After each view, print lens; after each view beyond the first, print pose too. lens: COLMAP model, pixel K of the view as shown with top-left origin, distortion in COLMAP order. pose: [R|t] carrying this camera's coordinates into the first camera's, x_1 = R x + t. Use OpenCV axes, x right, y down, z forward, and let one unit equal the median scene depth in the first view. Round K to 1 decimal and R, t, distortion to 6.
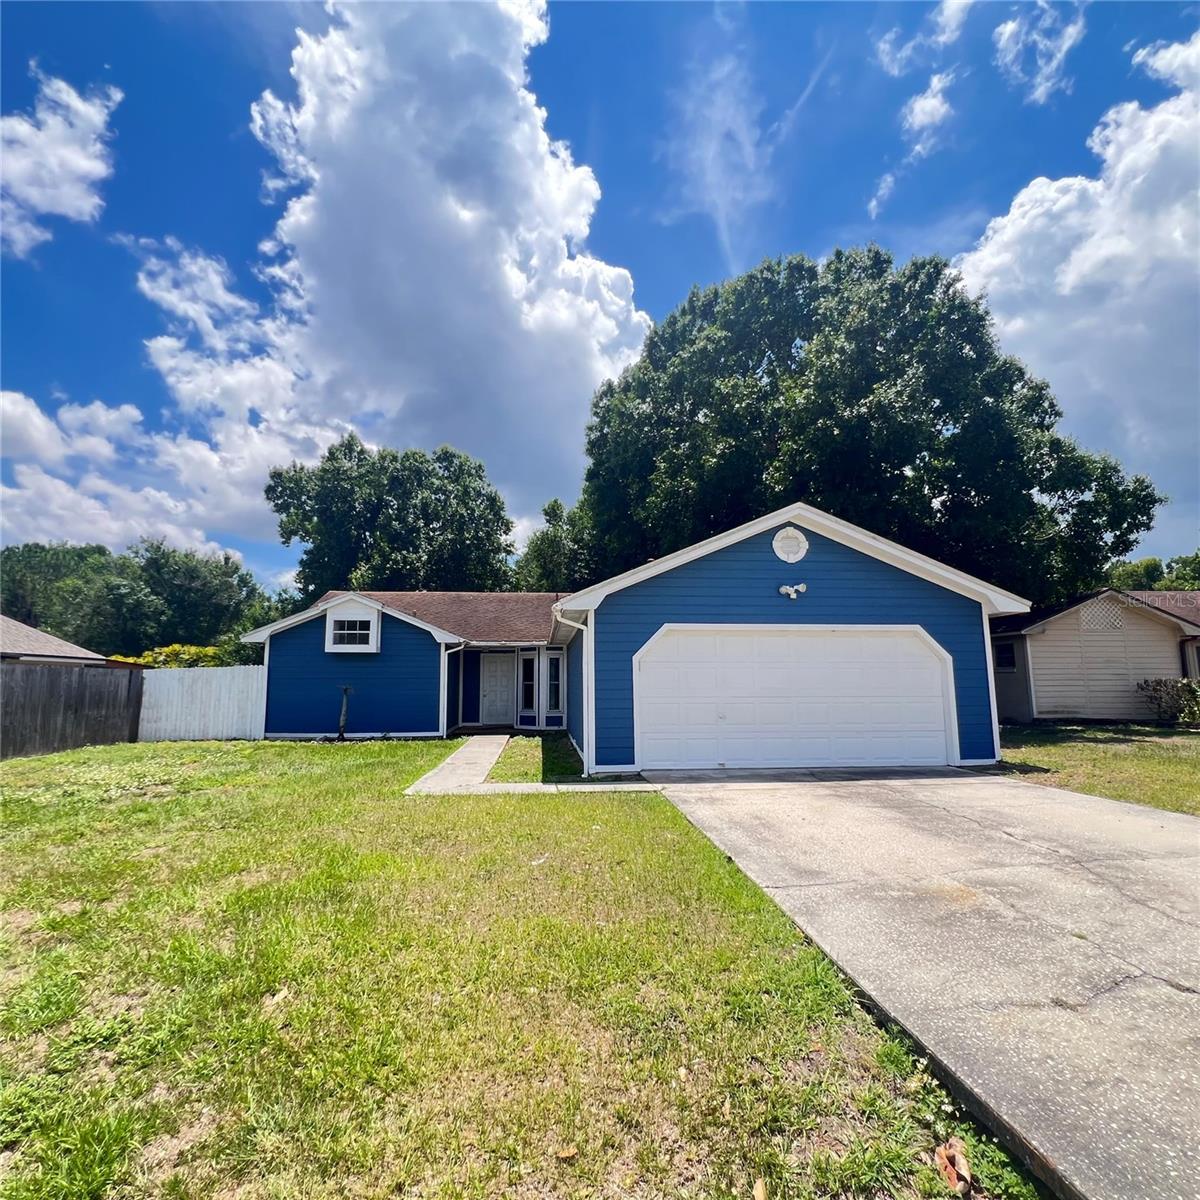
lens RADIAL K [[639.9, 0, 598.0], [0, 639.9, 595.2], [0, 0, 1]] dist [-0.004355, 0.001582]
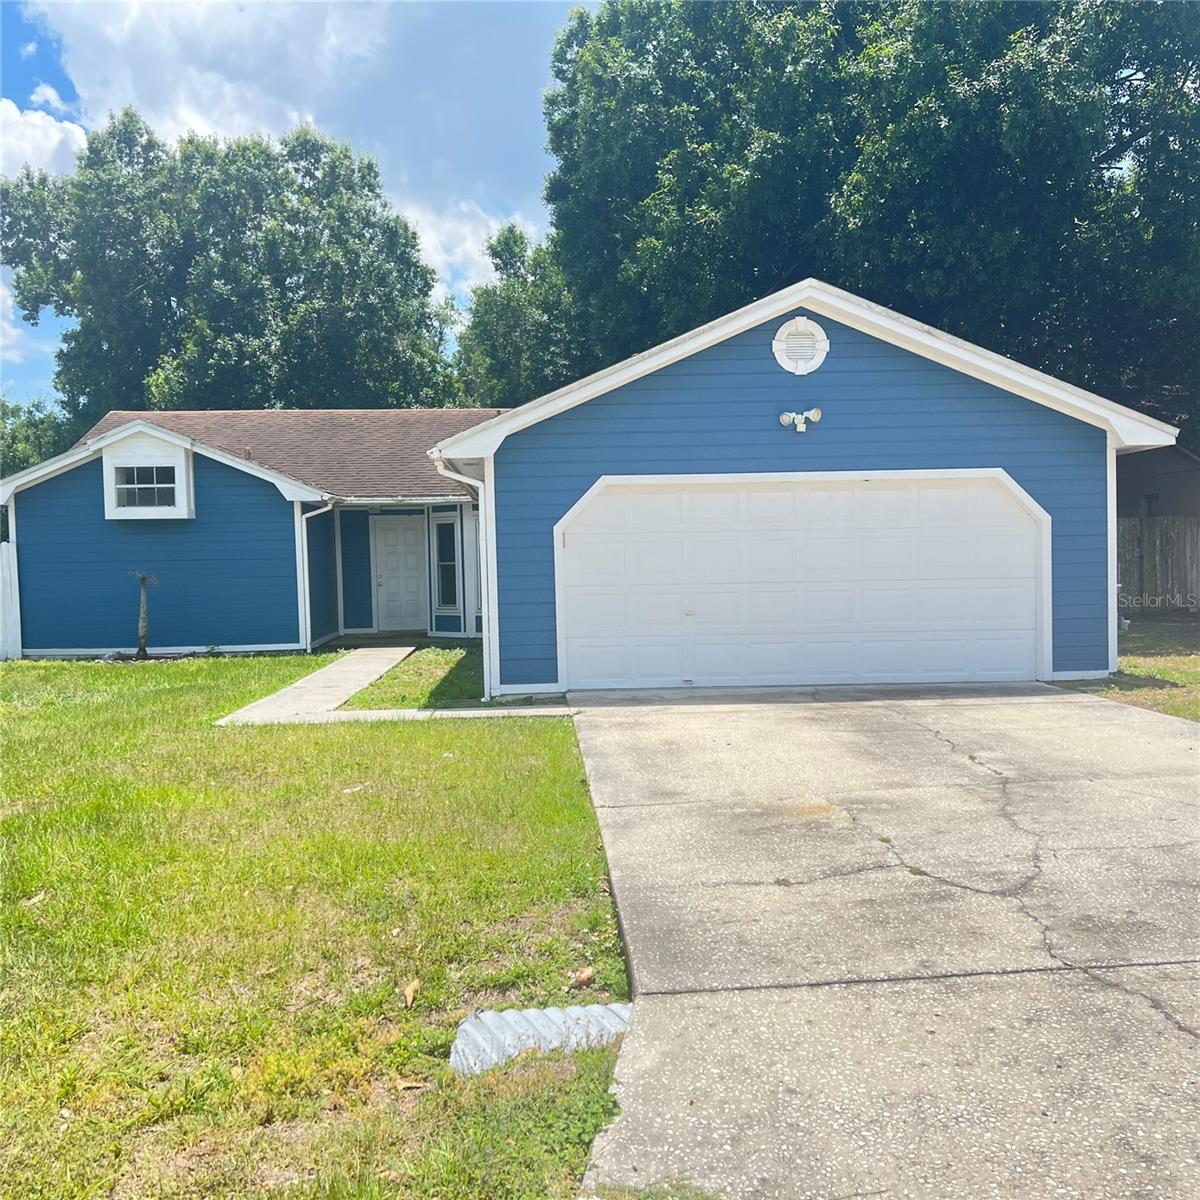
lens RADIAL K [[1196.2, 0, 600.0], [0, 1196.2, 600.0], [0, 0, 1]] dist [0.103249, -0.187963]
pose [[0.999278, -0.014842, -0.034975, 0.088296], [0.020677, 0.984722, 0.172904, -0.026084], [0.031874, -0.173503, 0.984317, -0.146621]]
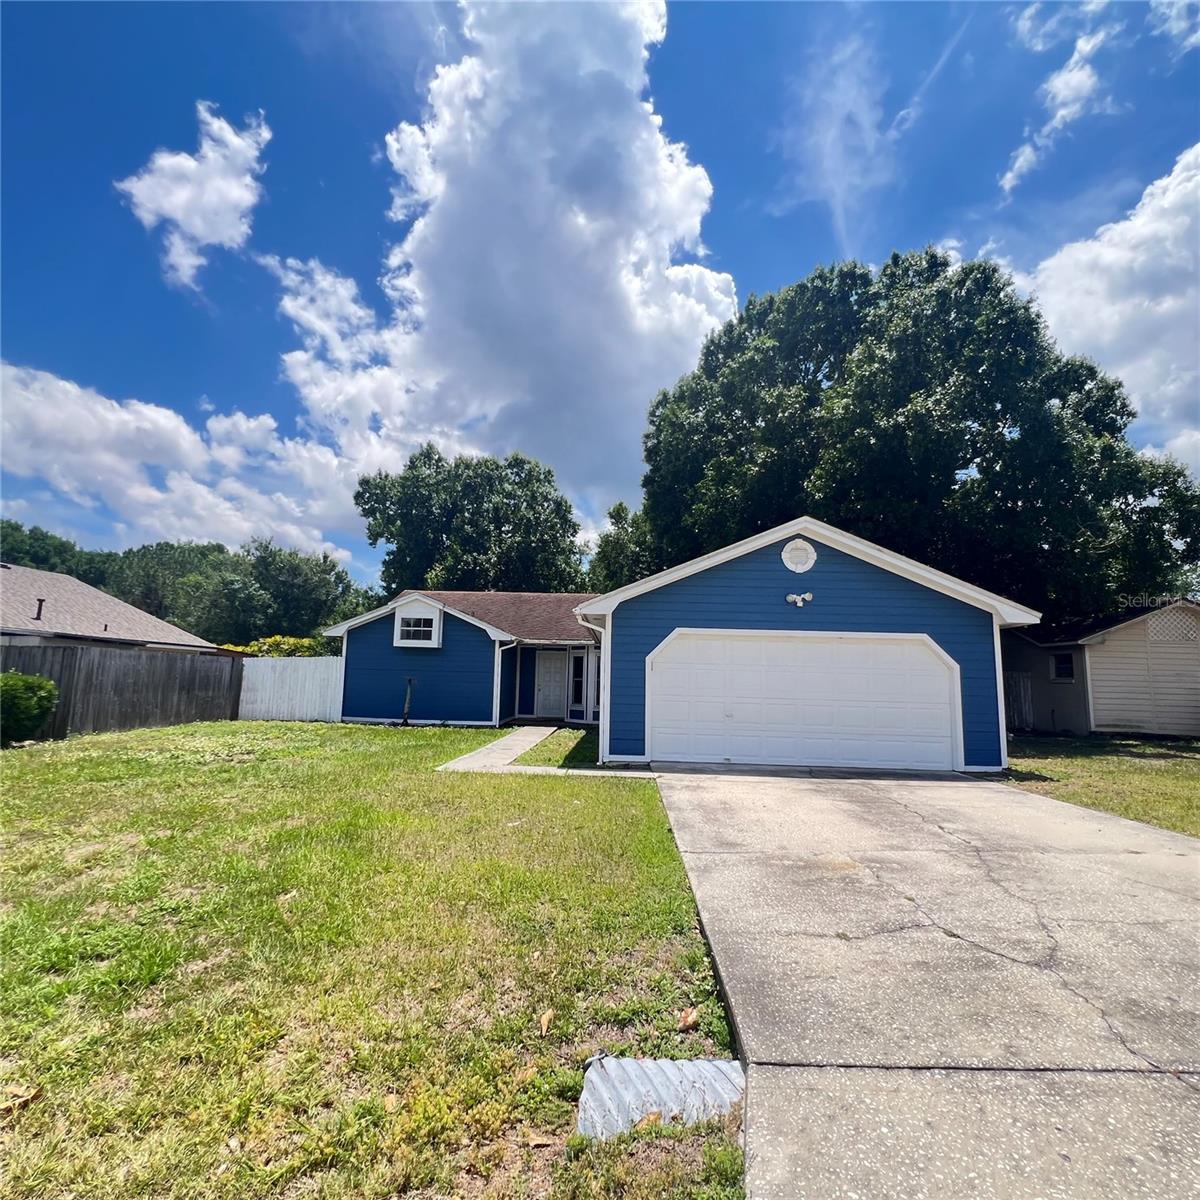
lens RADIAL K [[639.9, 0, 598.0], [0, 639.9, 595.2], [0, 0, 1]] dist [-0.004355, 0.001582]
pose [[0.991566, 0.012718, -0.128975, 0.068634], [-0.012350, 0.999917, 0.003649, -0.008418], [0.129010, -0.002025, 0.991641, -0.059947]]
